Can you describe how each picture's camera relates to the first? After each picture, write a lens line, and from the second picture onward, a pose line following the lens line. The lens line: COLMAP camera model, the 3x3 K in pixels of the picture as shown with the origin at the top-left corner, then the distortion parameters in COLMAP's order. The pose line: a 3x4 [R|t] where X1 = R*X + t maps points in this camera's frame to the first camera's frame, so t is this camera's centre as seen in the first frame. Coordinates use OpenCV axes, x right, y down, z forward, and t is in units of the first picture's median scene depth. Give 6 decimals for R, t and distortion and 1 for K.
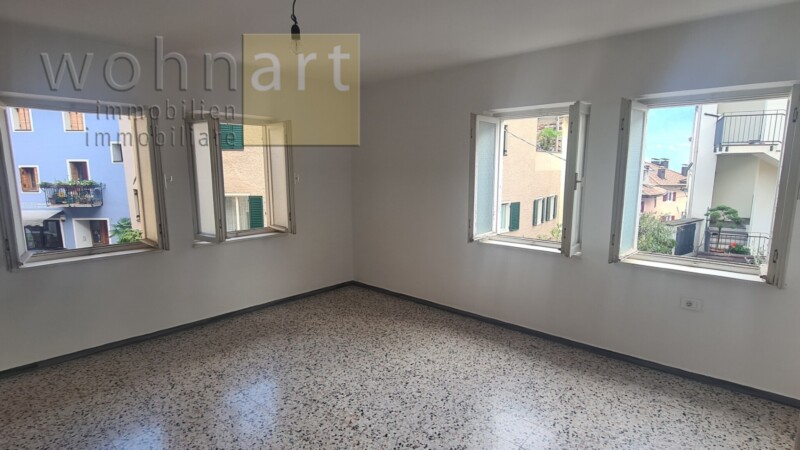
lens RADIAL K [[405.4, 0, 400.0], [0, 405.4, 225.0], [0, 0, 1]] dist [-0.000561, -0.000162]
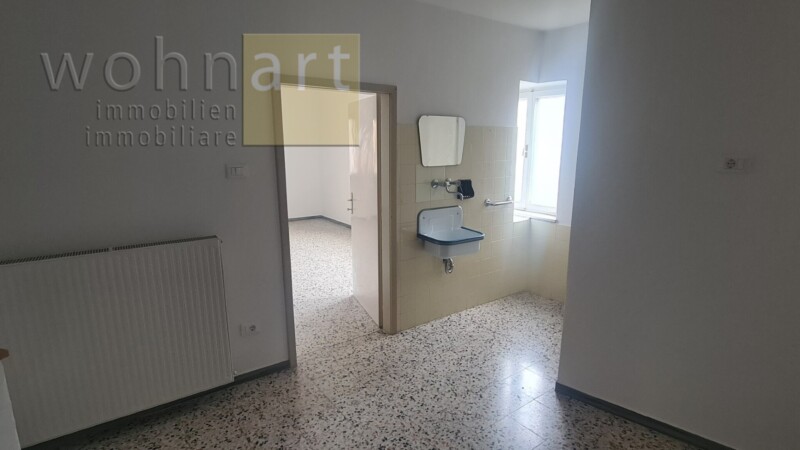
lens RADIAL K [[405.4, 0, 400.0], [0, 405.4, 225.0], [0, 0, 1]] dist [-0.000561, -0.000162]
pose [[0.973979, 0.047737, -0.221552, 1.086177], [-0.036122, 0.997767, 0.056189, 0.151336], [0.223739, -0.046724, 0.973528, -0.972666]]
